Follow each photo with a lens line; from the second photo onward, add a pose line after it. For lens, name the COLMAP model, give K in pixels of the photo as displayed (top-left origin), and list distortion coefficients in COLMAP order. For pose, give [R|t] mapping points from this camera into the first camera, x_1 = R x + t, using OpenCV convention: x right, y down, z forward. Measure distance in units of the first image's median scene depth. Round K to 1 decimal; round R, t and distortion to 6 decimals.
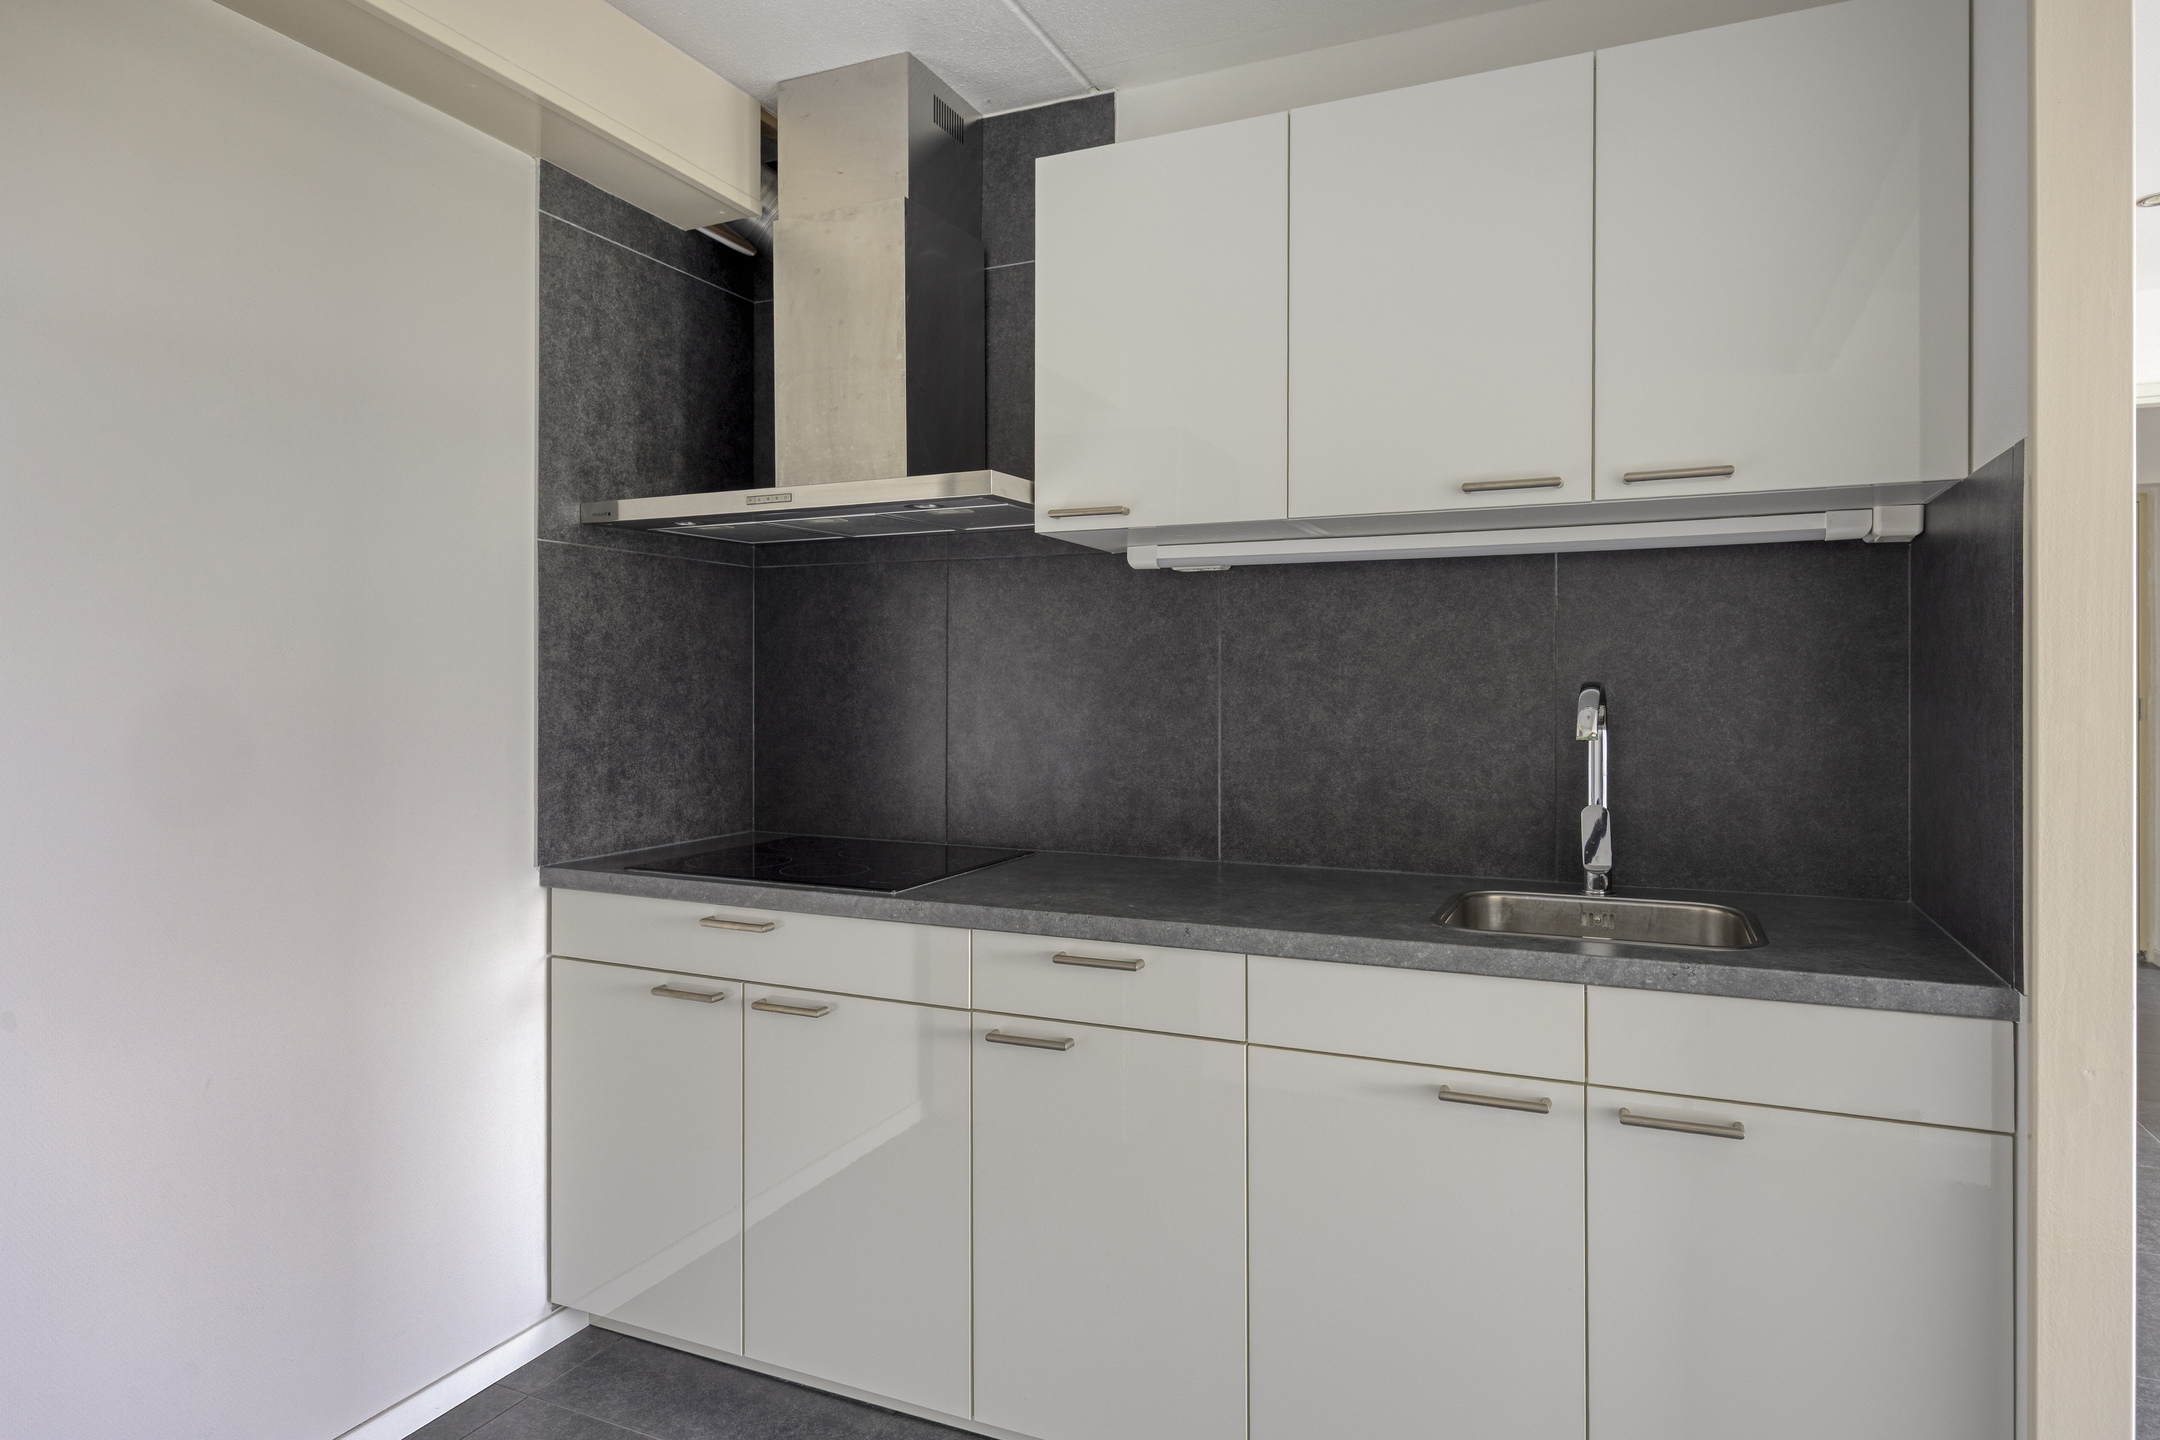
lens RADIAL K [[1236.3, 0, 1080.9], [0, 1236.3, 684.6], [0, 0, 1]] dist [-0.002264, -0.000834]
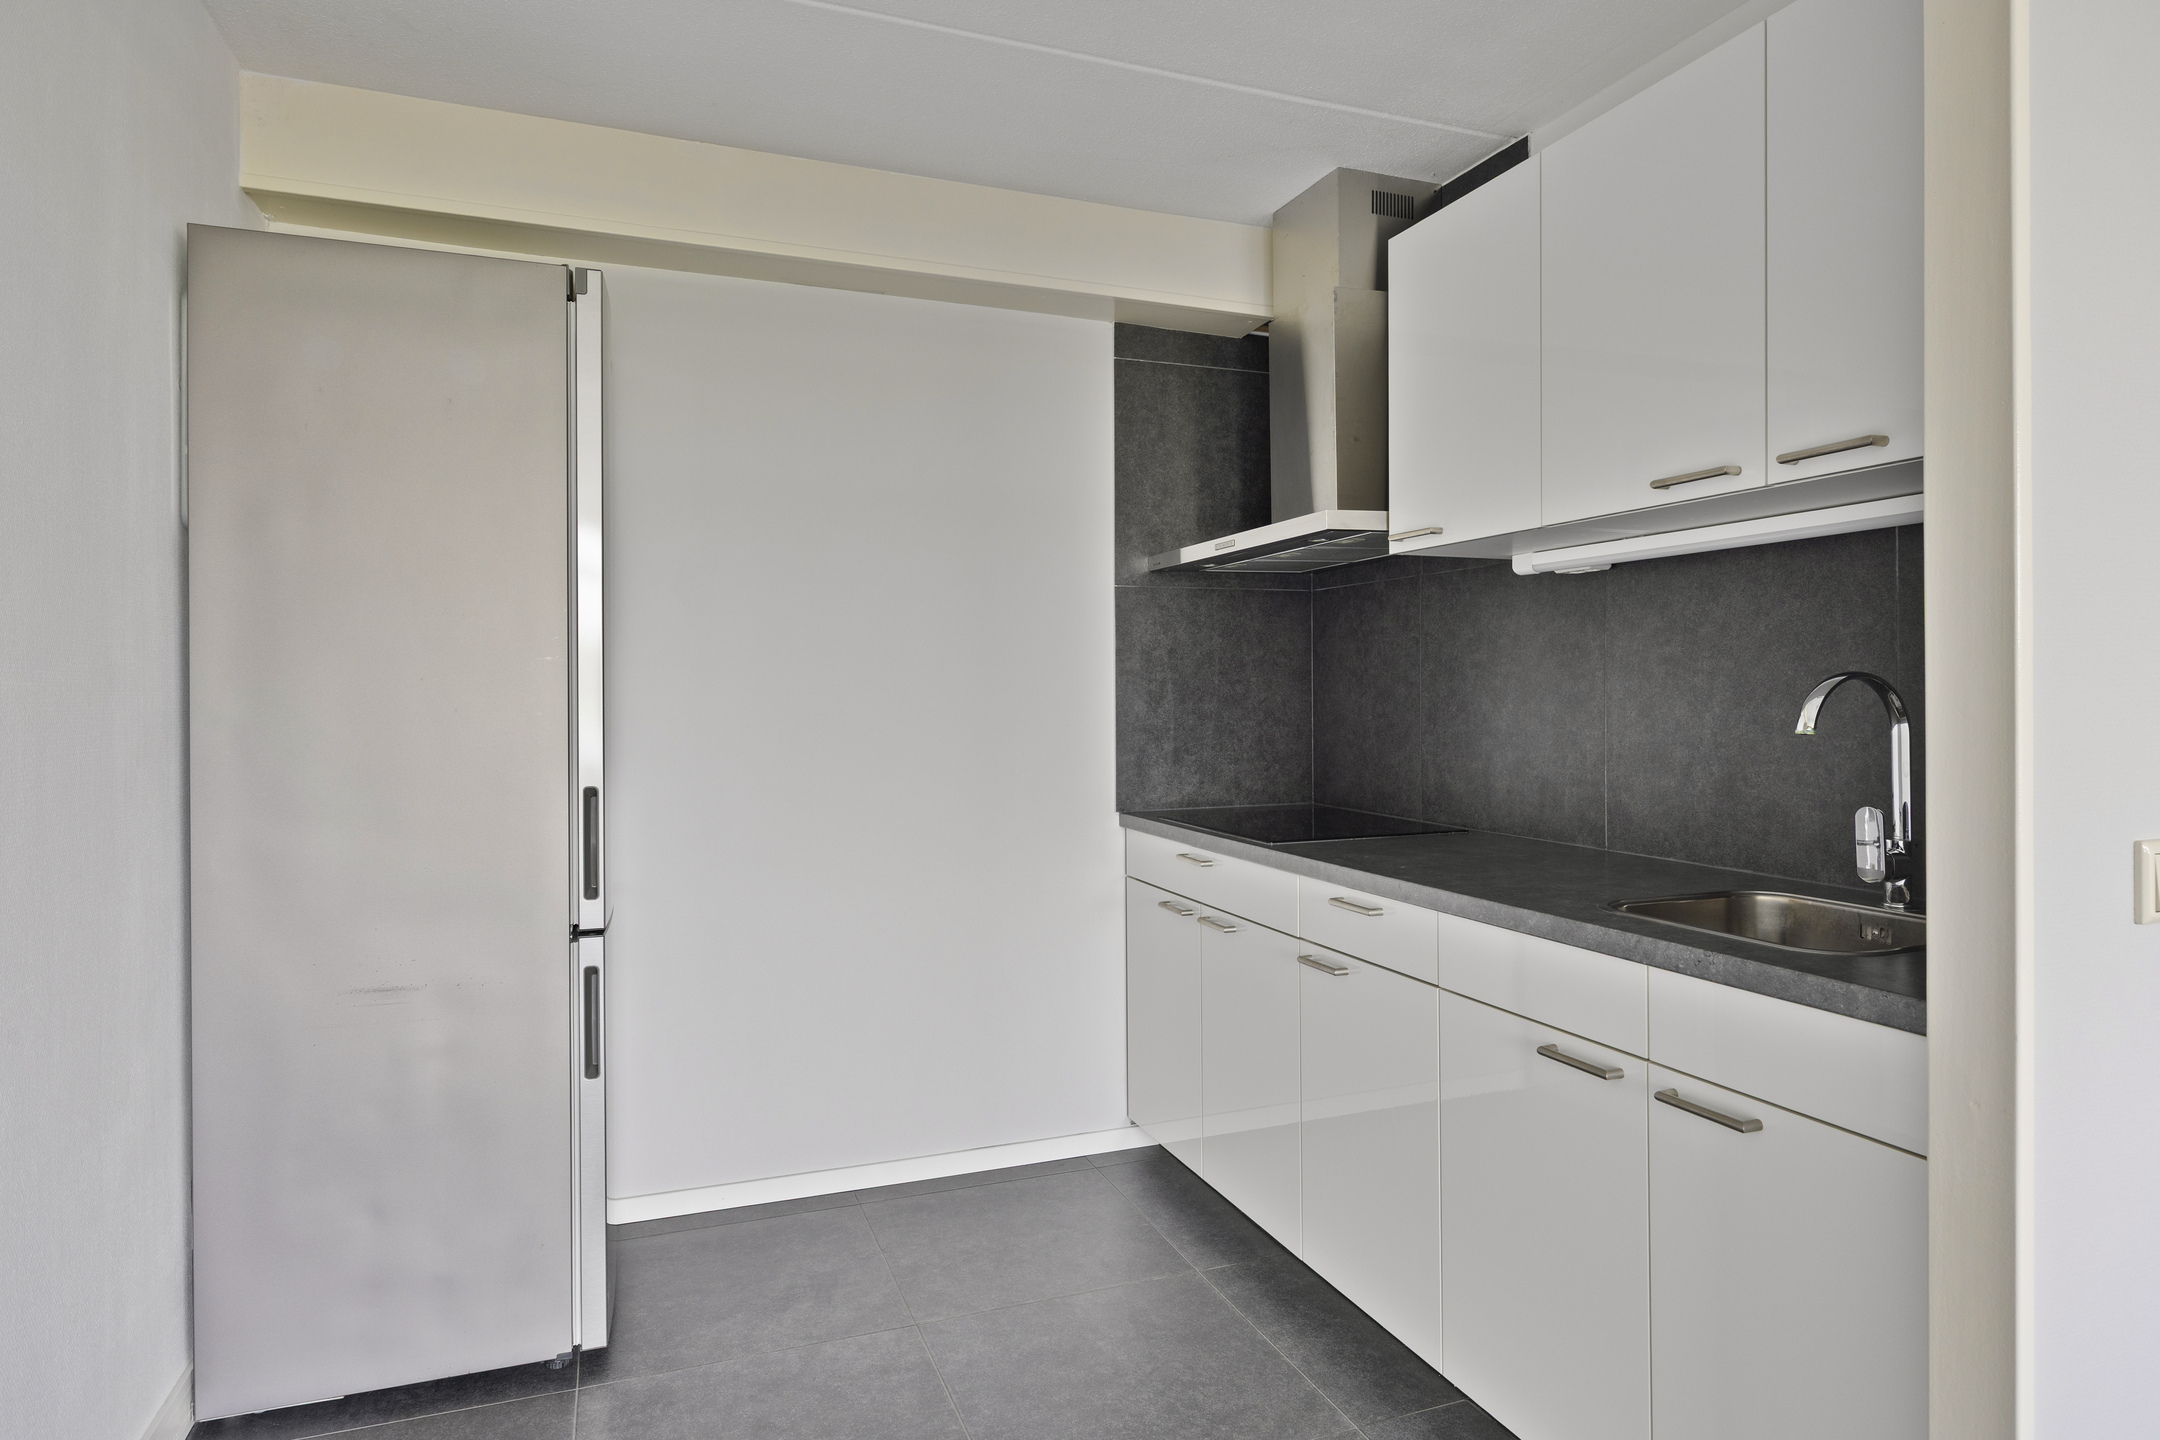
lens RADIAL K [[1220.2, 0, 1083.1], [0, 1220.2, 691.4], [0, 0, 1]] dist [-0.001913, -0.000361]
pose [[0.709962, -0.006543, -0.704209, 0.519496], [0.008322, 0.999965, -0.000901, 0.006664], [0.704191, -0.005221, 0.709992, -0.038470]]
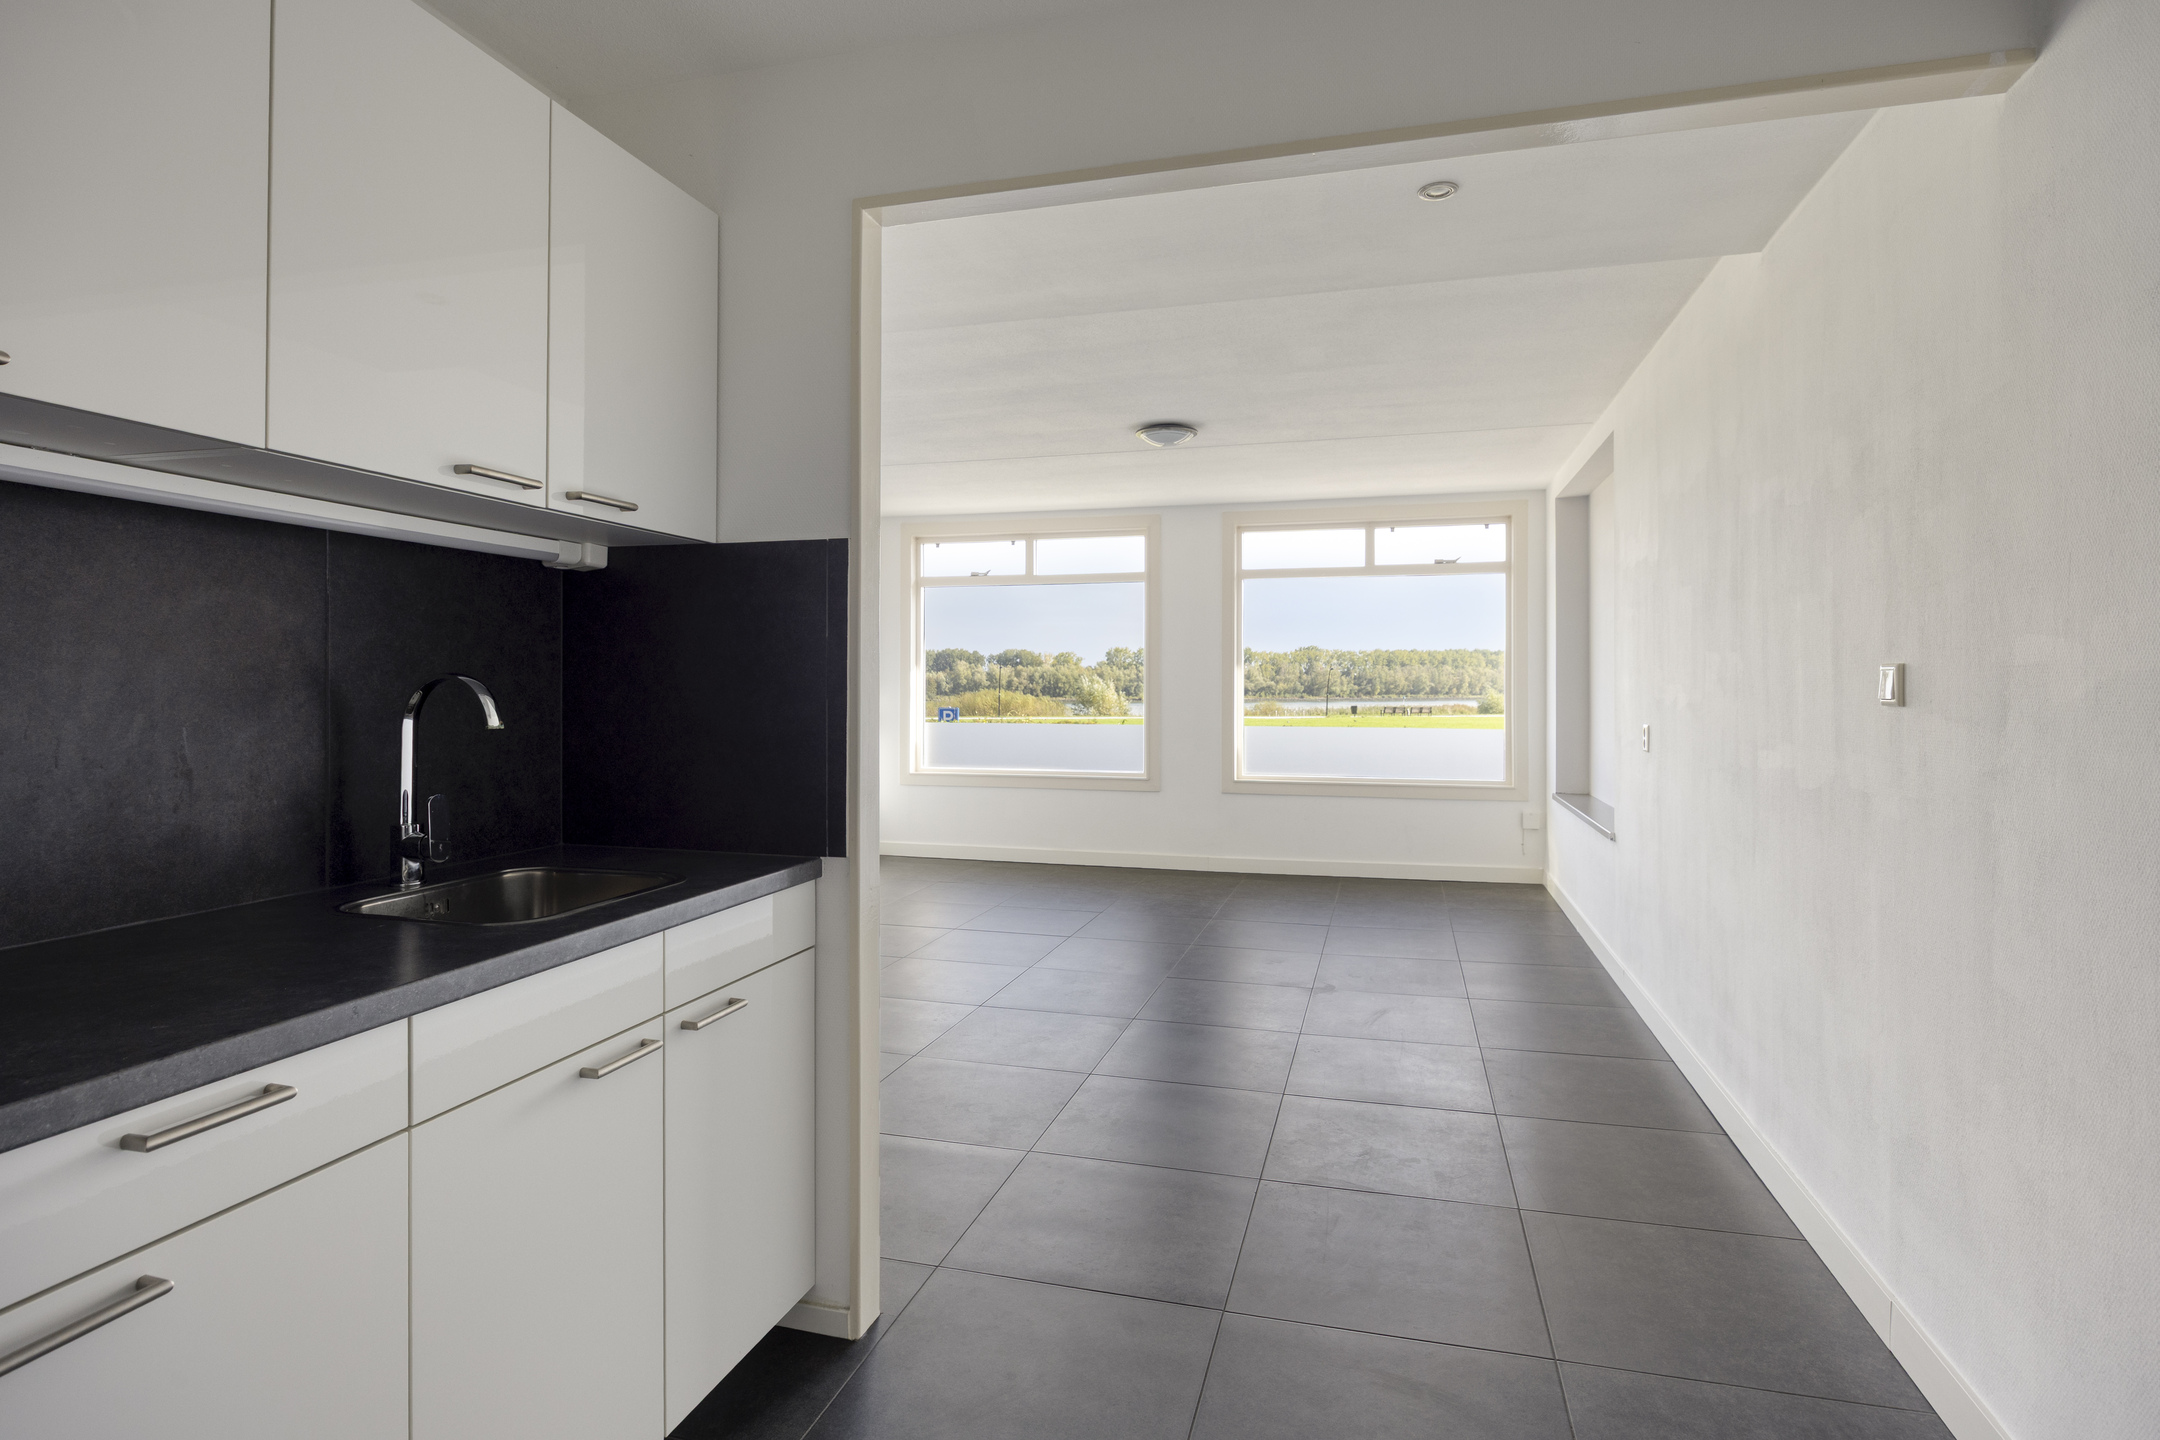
lens RADIAL K [[1114.4, 0, 1080.2], [0, 1114.4, 680.6], [0, 0, 1]] dist [0.000069, -0.000162]
pose [[-0.158060, 0.004481, 0.987419, -0.467058], [-0.006325, 0.999965, -0.005550, 0.004606], [-0.987409, -0.007123, -0.158026, 0.508337]]
